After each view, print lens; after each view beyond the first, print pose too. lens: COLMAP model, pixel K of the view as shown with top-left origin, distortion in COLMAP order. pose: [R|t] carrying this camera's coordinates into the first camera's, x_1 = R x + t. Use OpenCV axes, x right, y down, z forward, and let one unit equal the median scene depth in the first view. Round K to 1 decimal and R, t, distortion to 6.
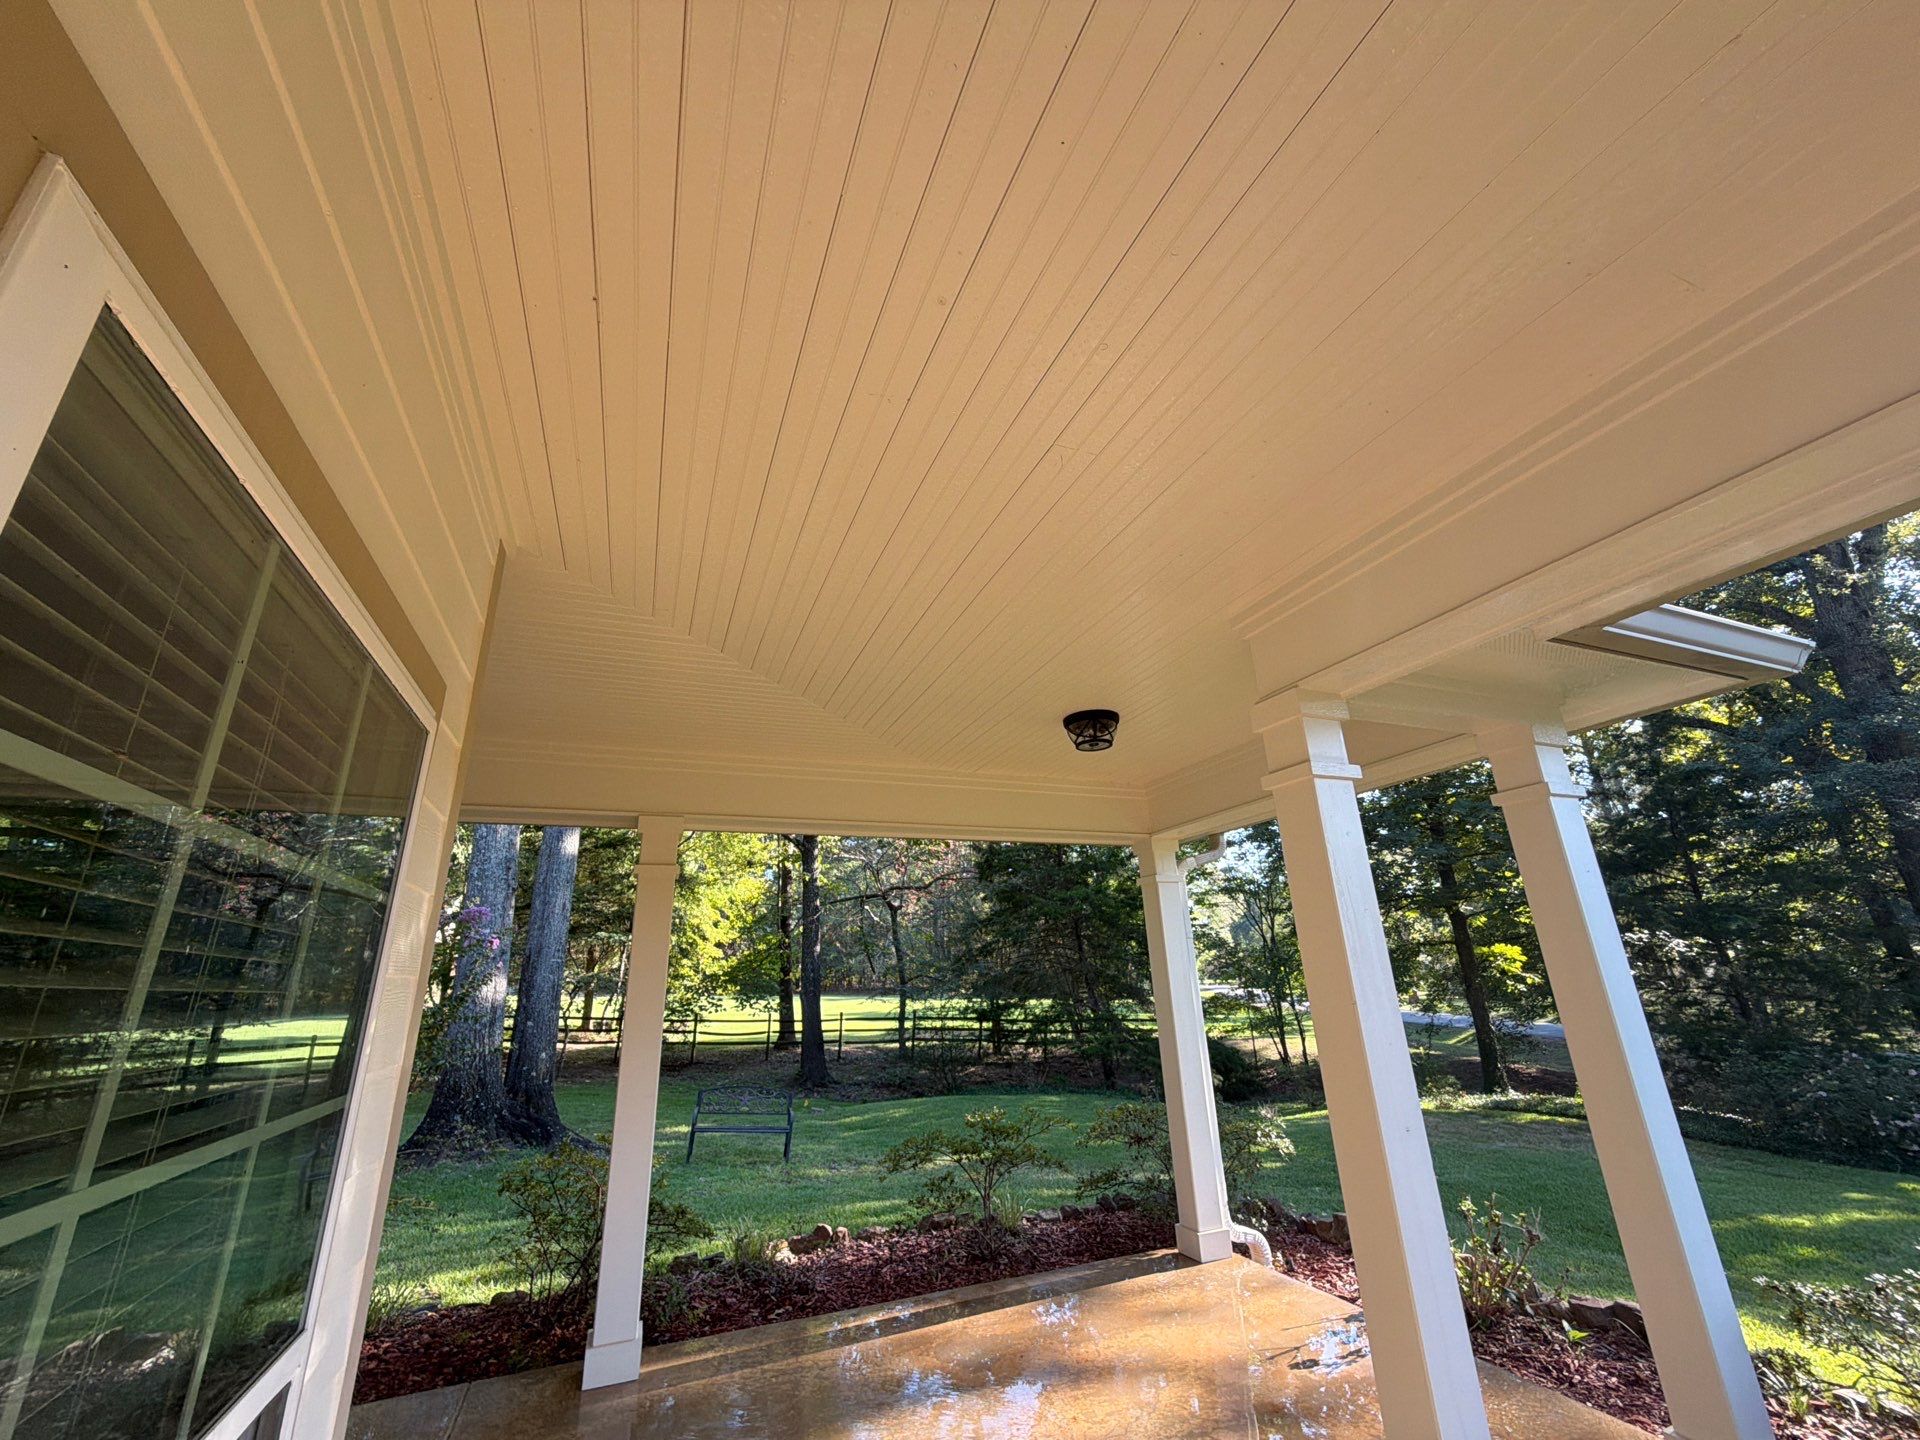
lens RADIAL K [[755.9, 0, 960.0], [0, 755.9, 720.0], [0, 0, 1]] dist [-0.003126, -0.000415]
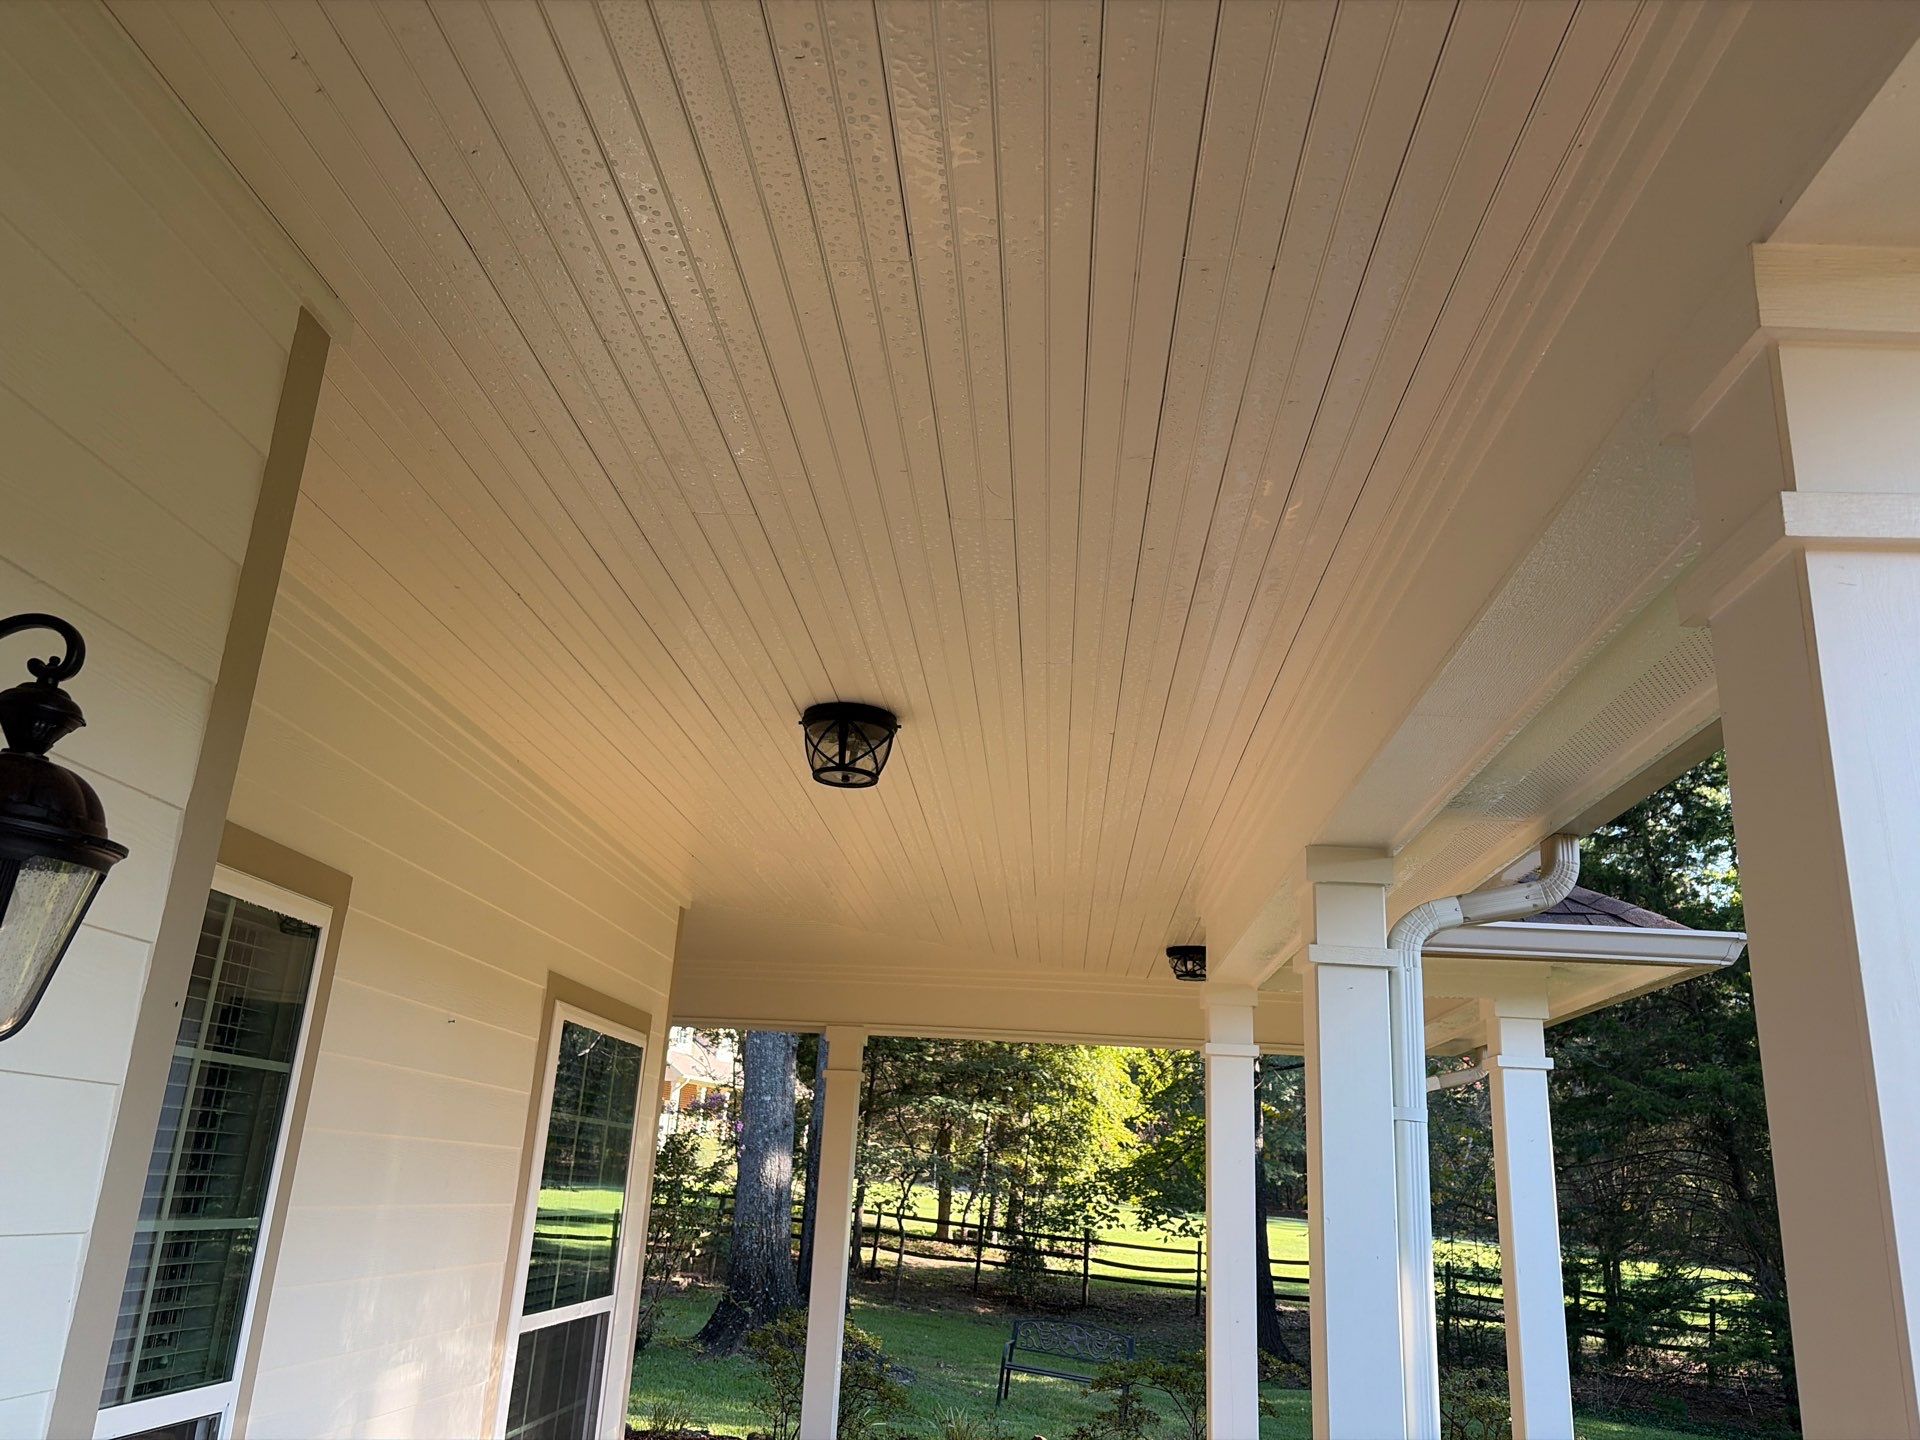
lens RADIAL K [[1459.4, 0, 964.1], [0, 1459.4, 742.2], [0, 0, 1]] dist [0.026332, -0.007742]
pose [[0.897575, -0.048153, -0.438224, 0.379879], [0.062888, 0.997837, 0.019163, -0.167892], [0.436354, -0.044760, 0.898661, -0.443180]]
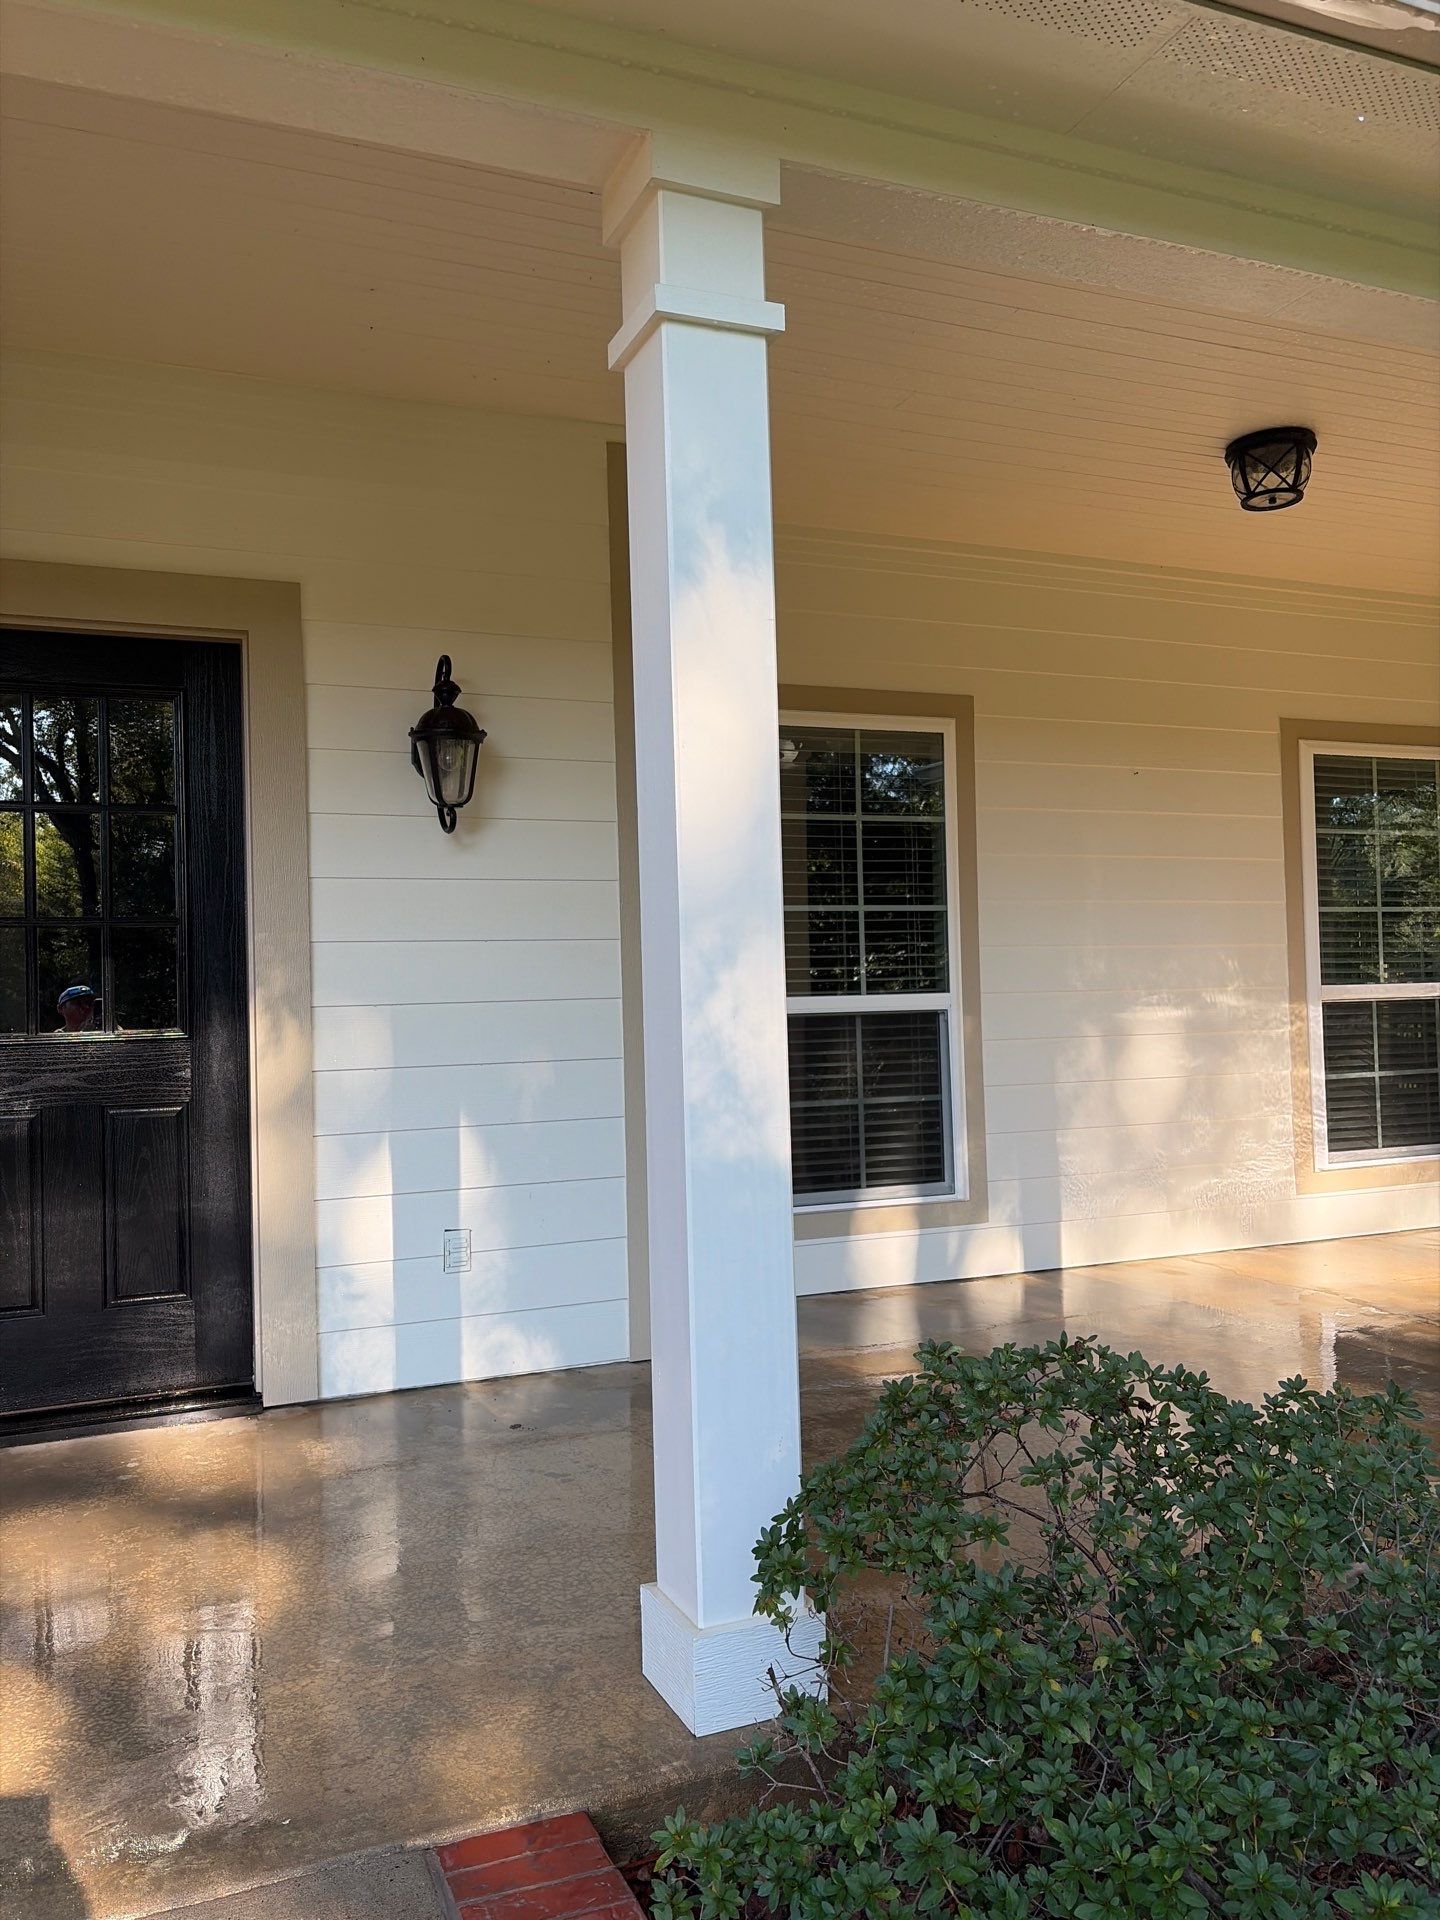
lens RADIAL K [[1459.4, 0, 720.0], [0, 1459.4, 960.0], [0, 0, 1]] dist [0.026332, -0.007742]
pose [[0.009484, 0.003746, -0.999948, 0.717225], [0.355796, 0.934538, 0.006875, -0.055428], [0.934515, -0.355843, 0.007530, -0.276581]]
